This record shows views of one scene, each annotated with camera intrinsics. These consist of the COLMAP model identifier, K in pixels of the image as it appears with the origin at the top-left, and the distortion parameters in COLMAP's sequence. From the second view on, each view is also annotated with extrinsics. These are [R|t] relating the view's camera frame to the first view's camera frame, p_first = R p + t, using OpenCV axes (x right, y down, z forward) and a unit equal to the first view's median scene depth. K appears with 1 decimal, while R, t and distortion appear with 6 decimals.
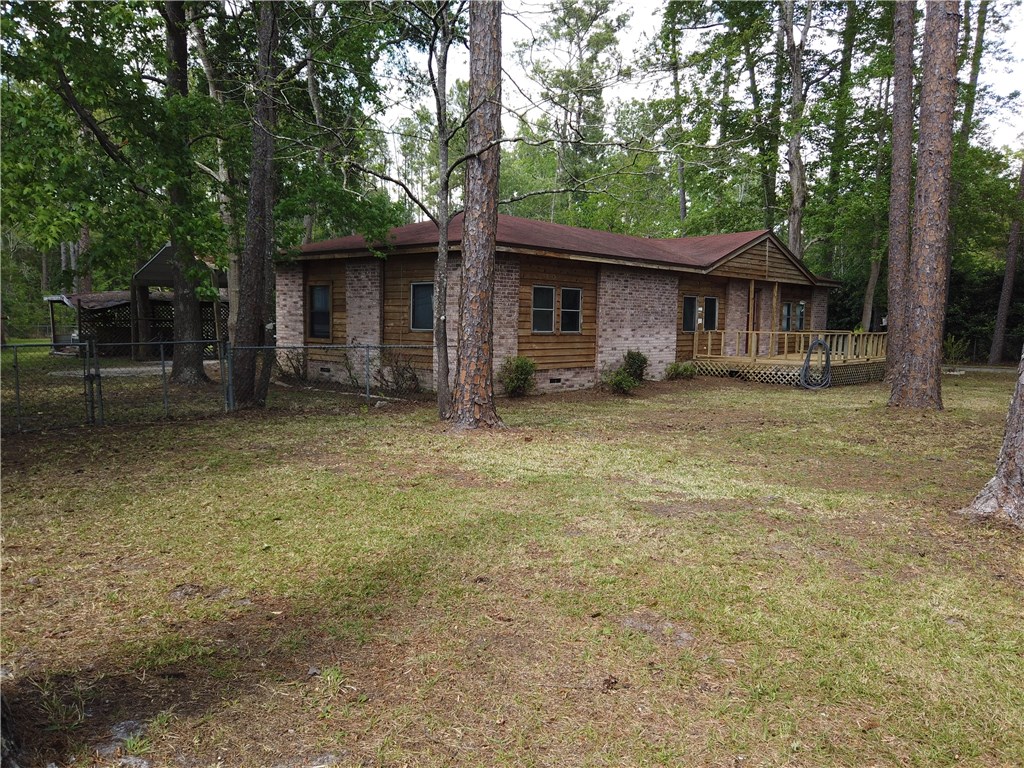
lens RADIAL K [[794.3, 0, 512.0], [0, 794.3, 384.0], [0, 0, 1]] dist [0.002172, 0.000934]
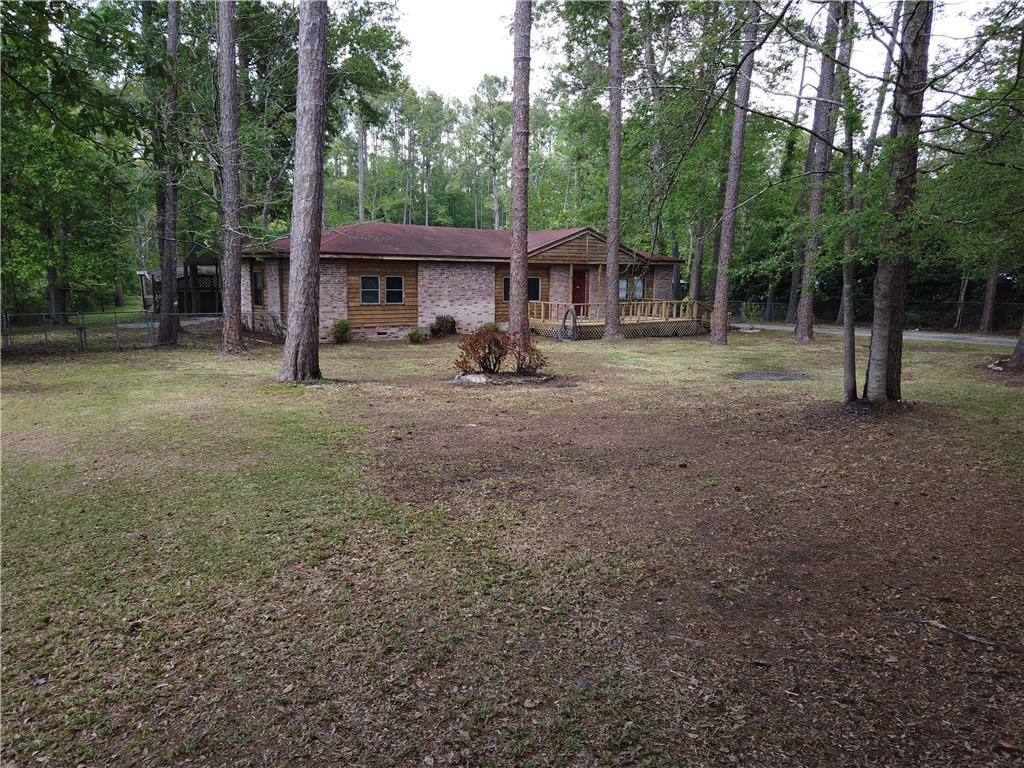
lens RADIAL K [[794.3, 0, 512.0], [0, 794.3, 384.0], [0, 0, 1]] dist [0.002172, 0.000934]
pose [[0.988545, 0.017349, -0.149924, 0.538991], [-0.009417, 0.998526, 0.053461, 0.008927], [0.150630, -0.051437, 0.987251, -0.543336]]
